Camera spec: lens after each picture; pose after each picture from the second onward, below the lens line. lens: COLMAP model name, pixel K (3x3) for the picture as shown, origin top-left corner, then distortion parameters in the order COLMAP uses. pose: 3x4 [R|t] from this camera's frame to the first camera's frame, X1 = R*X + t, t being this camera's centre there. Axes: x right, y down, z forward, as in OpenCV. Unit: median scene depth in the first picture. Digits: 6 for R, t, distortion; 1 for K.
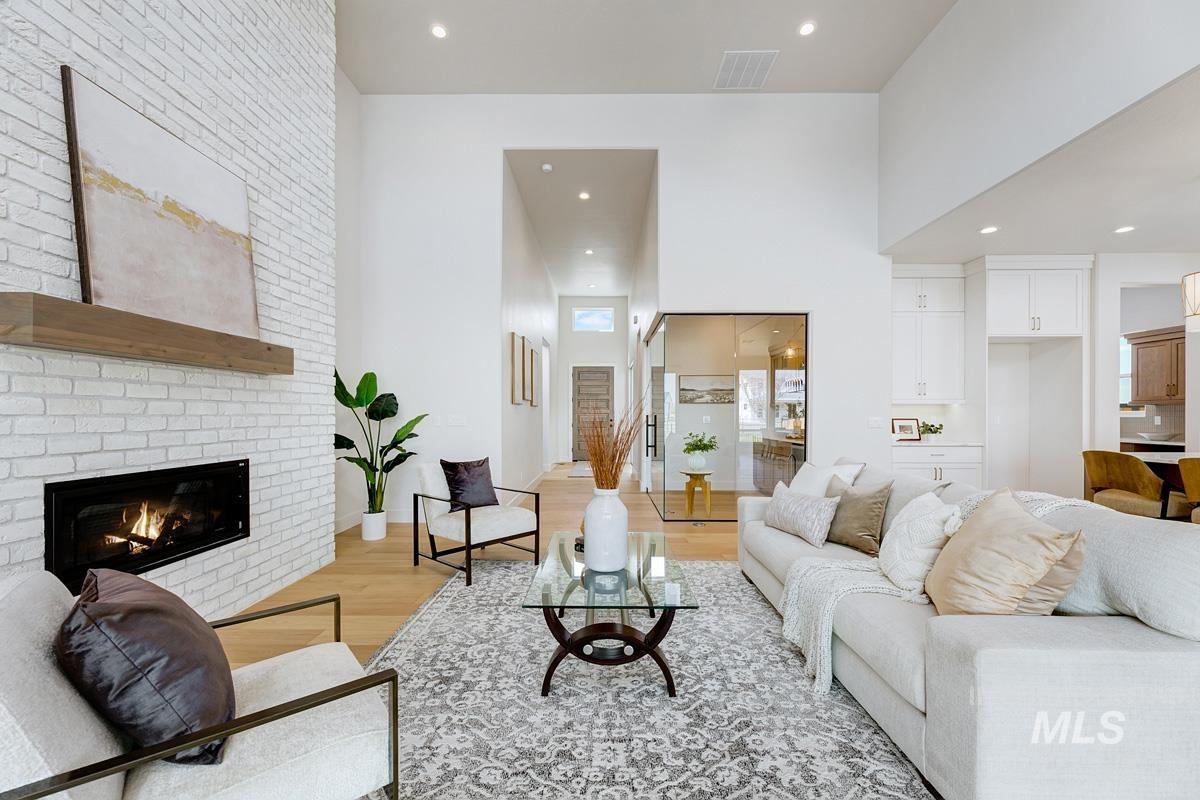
lens RADIAL K [[481.6, 0, 599.4], [0, 481.6, 413.7], [0, 0, 1]] dist [0.007773, -0.000771]
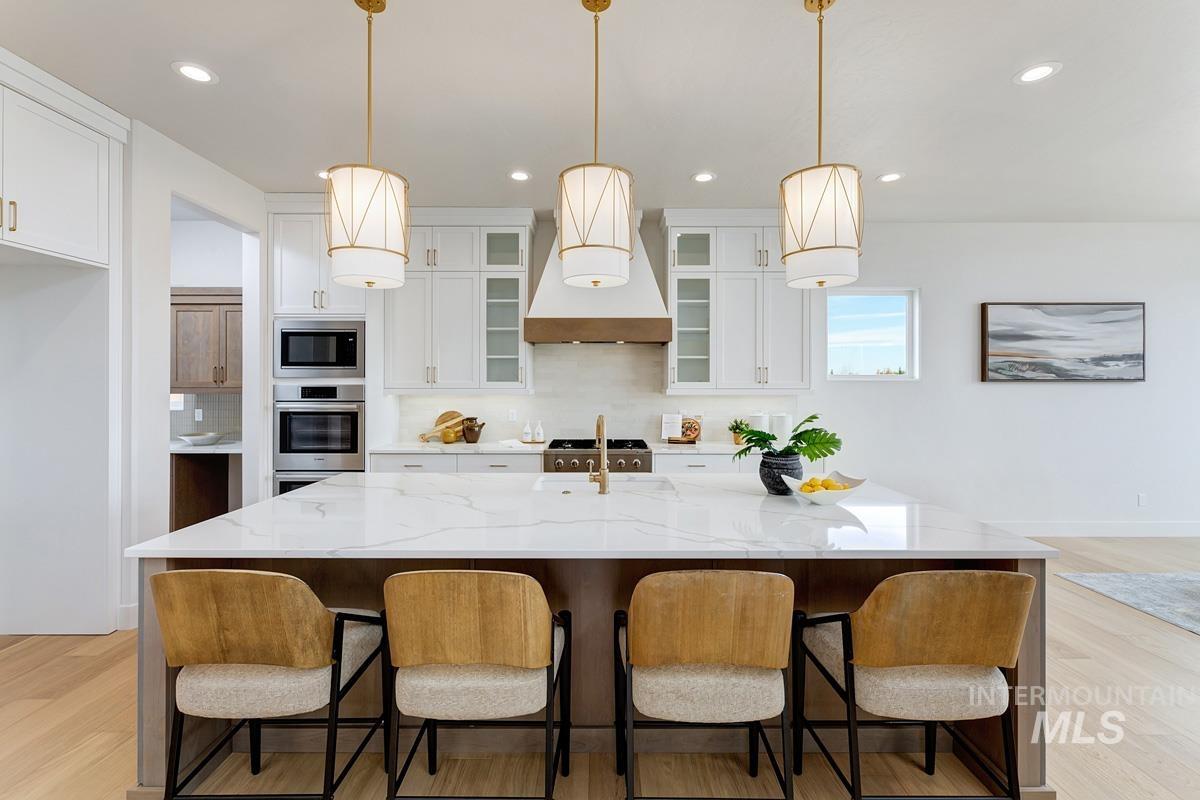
lens RADIAL K [[511.8, 0, 601.3], [0, 511.8, 382.5], [0, 0, 1]] dist [0.006014, -0.000879]
pose [[-0.014424, 0.003298, 0.999891, 0.768858], [-0.001849, 0.999993, -0.003325, -0.067102], [-0.999894, -0.001897, -0.014417, 0.840331]]
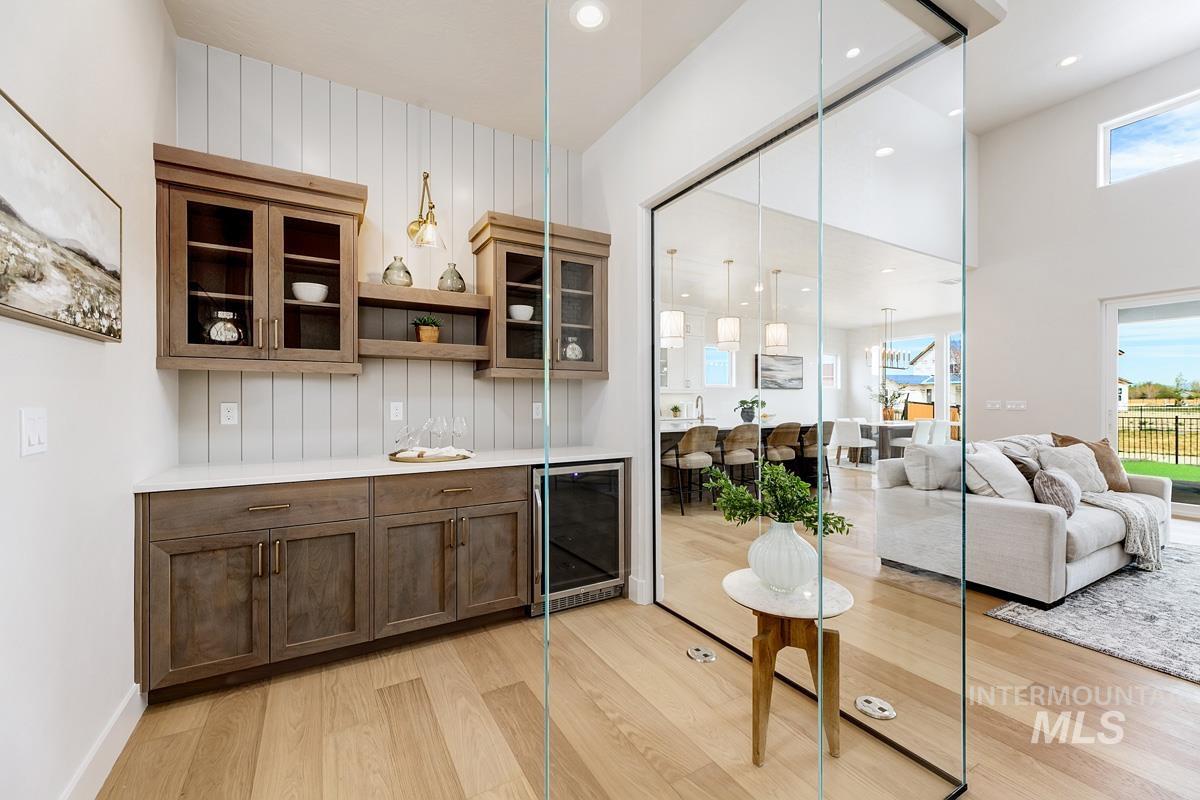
lens RADIAL K [[481.6, 0, 597.0], [0, 481.6, 401.7], [0, 0, 1]] dist [0.007773, -0.000771]
pose [[-0.511211, -0.004698, 0.859442, 0.005170], [-0.001859, 0.999989, 0.004360, 0.001716], [-0.859453, 0.000631, -0.511214, 2.304245]]
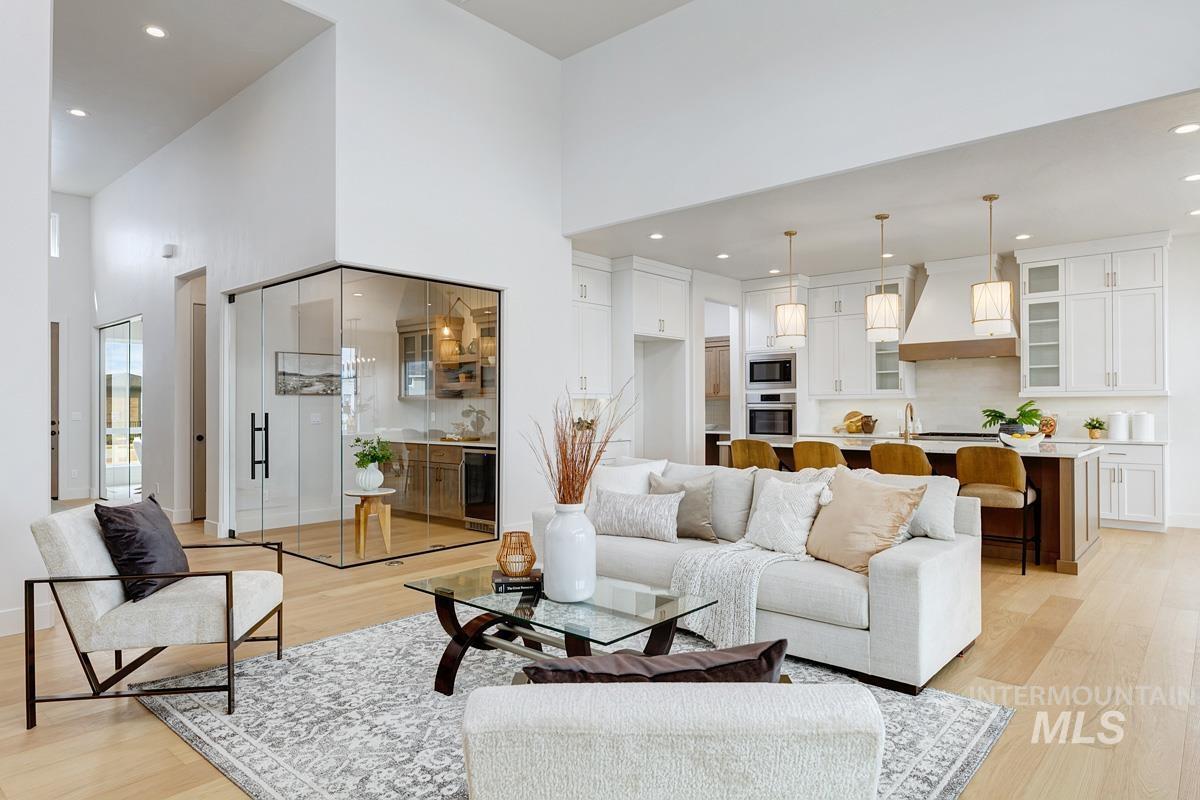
lens RADIAL K [[707.7, 0, 593.6], [0, 707.7, 400.5], [0, 0, 1]] dist [-0.006218, -0.000107]
pose [[0.661204, 0.003956, 0.750196, -0.663327], [0.003554, 0.999958, -0.008405, -0.009953], [-0.750198, 0.008224, 0.661162, 0.118425]]
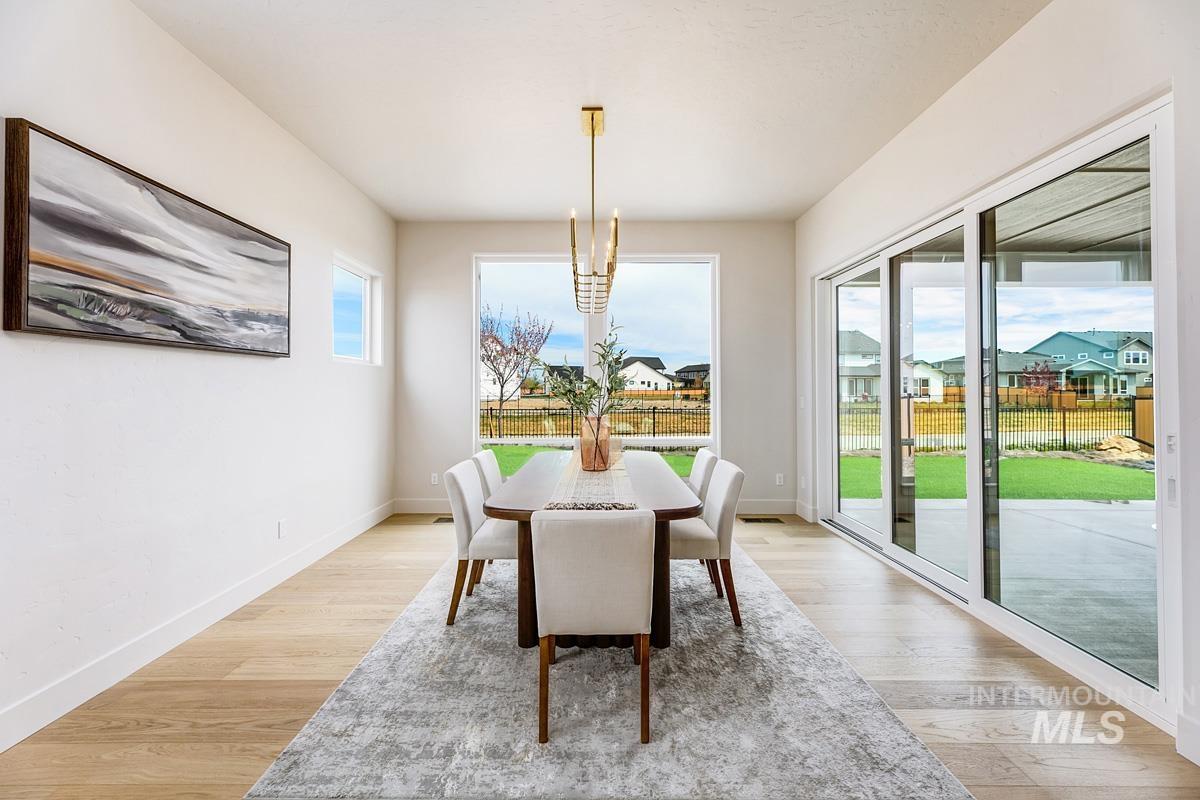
lens RADIAL K [[481.6, 0, 585.9], [0, 481.6, 383.2], [0, 0, 1]] dist [0.007773, -0.000771]
pose [[-0.999971, -0.005764, -0.004885, 1.654000], [-0.005690, 0.999871, -0.015025, -0.013553], [0.004971, -0.014997, -0.999875, 0.214649]]
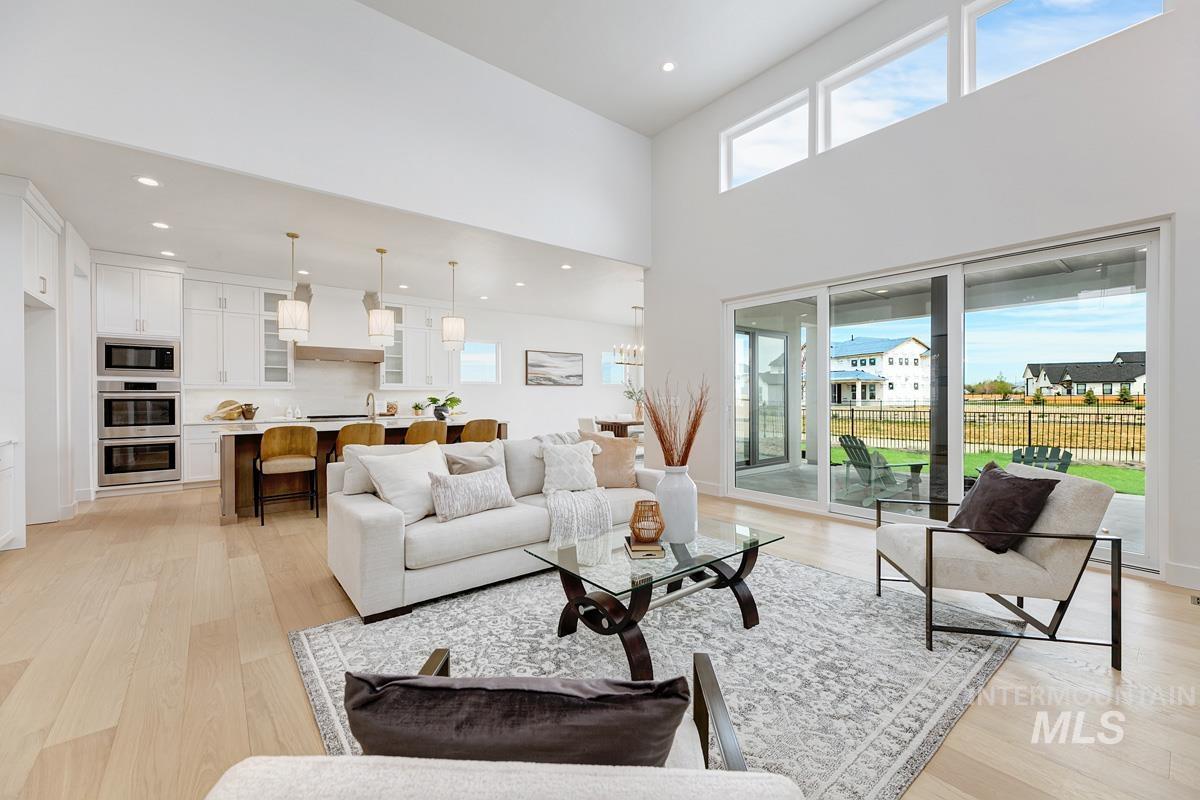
lens RADIAL K [[481.6, 0, 595.1], [0, 481.6, 400.0], [0, 0, 1]] dist [0.007773, -0.000771]
pose [[-0.630786, -0.005119, 0.775940, -0.529898], [0.001462, 0.999969, 0.007785, -0.001215], [-0.775955, 0.006045, -0.630759, 1.369338]]
